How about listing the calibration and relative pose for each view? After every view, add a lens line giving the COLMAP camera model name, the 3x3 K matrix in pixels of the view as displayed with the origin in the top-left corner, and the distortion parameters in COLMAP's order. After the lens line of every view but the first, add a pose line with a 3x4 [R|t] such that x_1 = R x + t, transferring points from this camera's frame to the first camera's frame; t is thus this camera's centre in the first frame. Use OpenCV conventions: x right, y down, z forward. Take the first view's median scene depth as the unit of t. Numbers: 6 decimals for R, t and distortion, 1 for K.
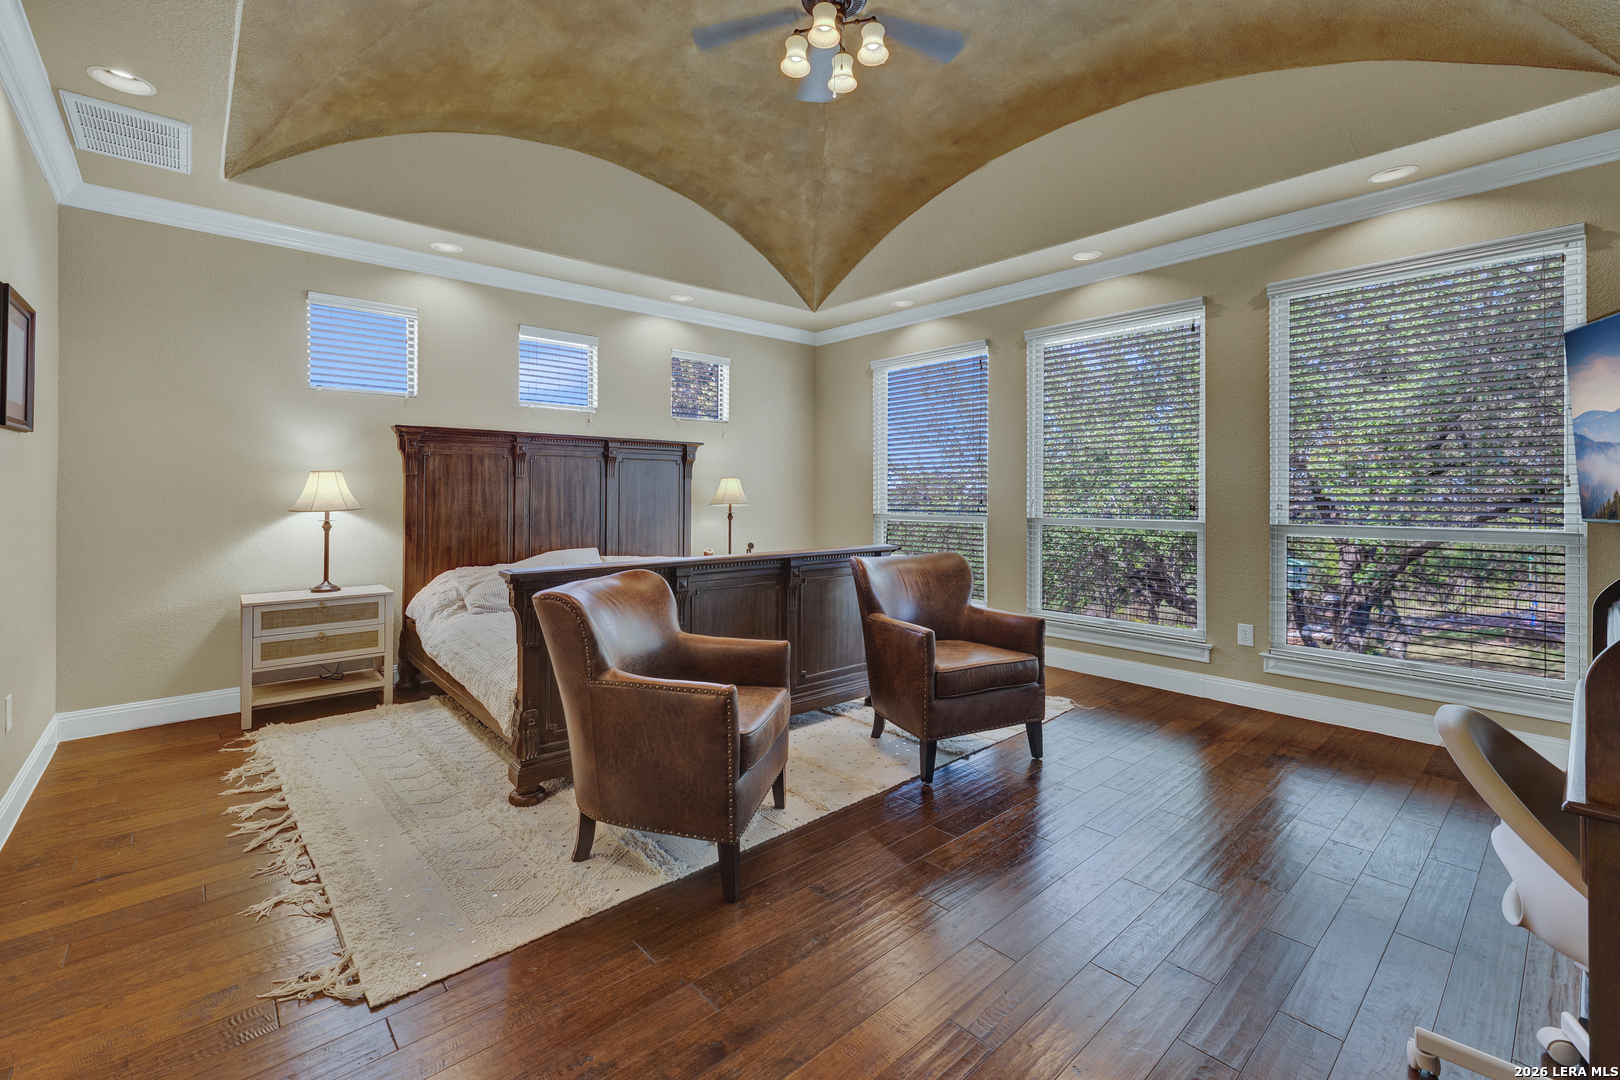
lens RADIAL K [[702.6, 0, 796.2], [0, 702.6, 489.6], [0, 0, 1]] dist [-0.001081, 0.001769]
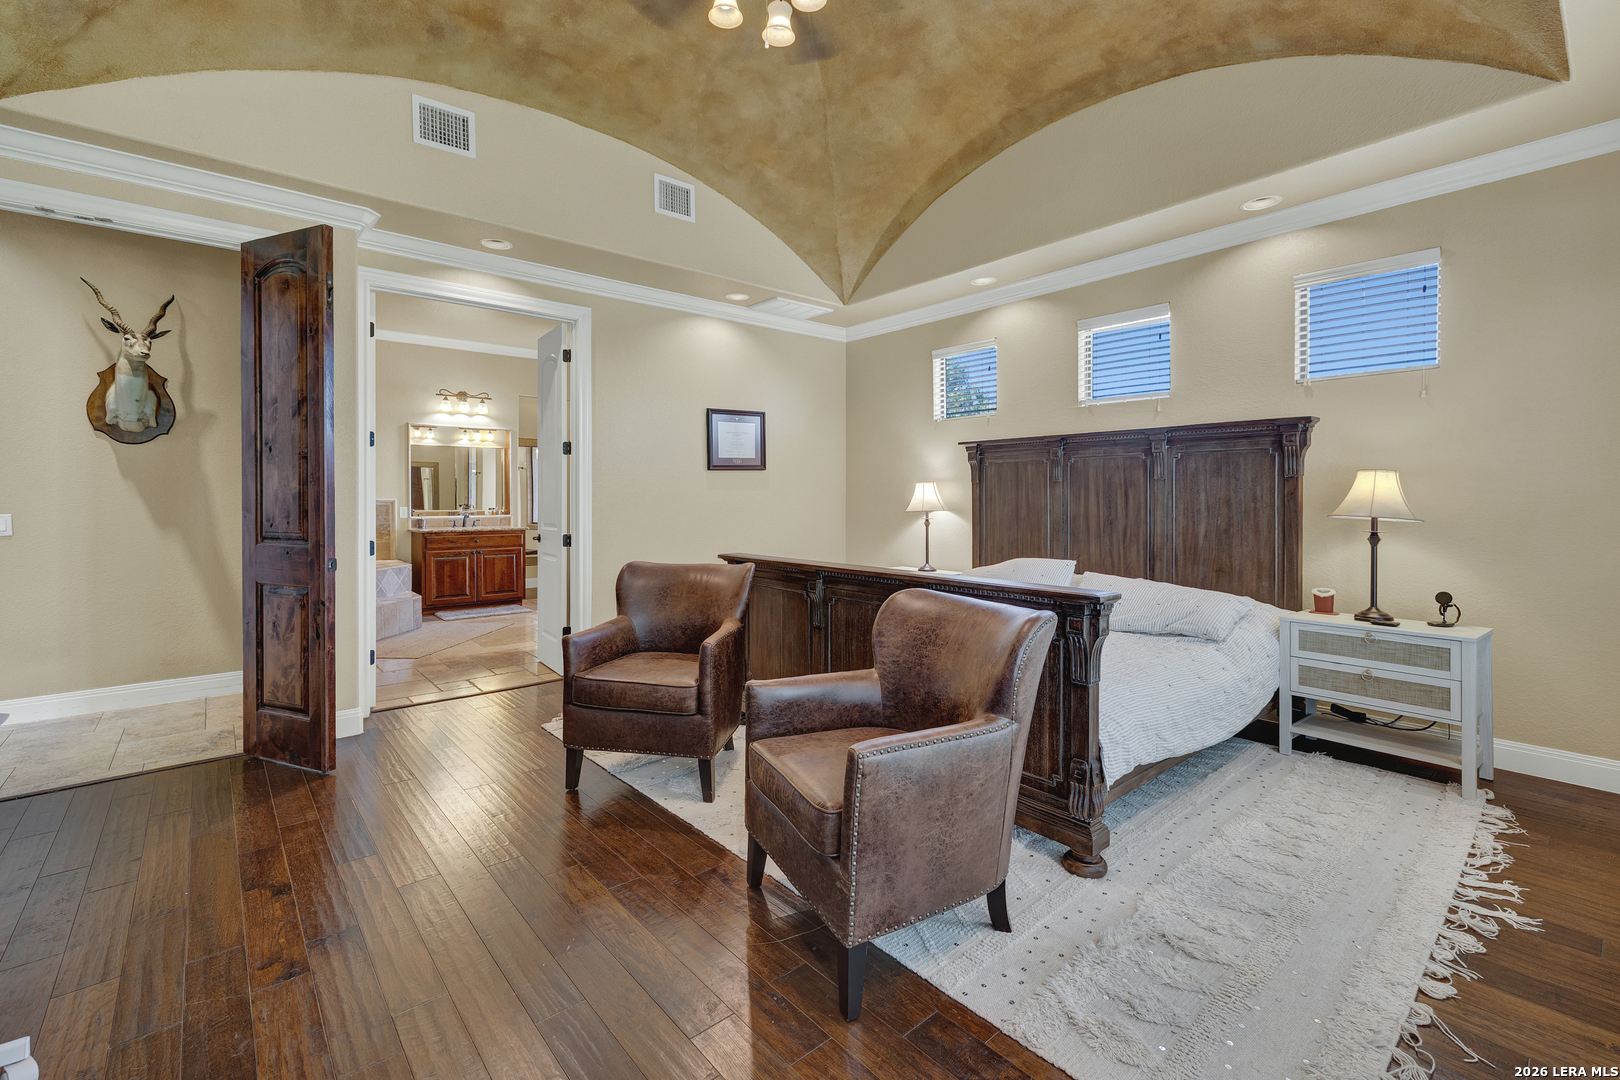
lens RADIAL K [[702.6, 0, 800.7], [0, 702.6, 491.2], [0, 0, 1]] dist [-0.001081, 0.001769]
pose [[-0.016723, -0.004005, -0.999852, 0.556121], [0.016818, 0.999849, -0.004286, -0.006034], [0.999719, -0.016887, -0.016654, 0.630975]]
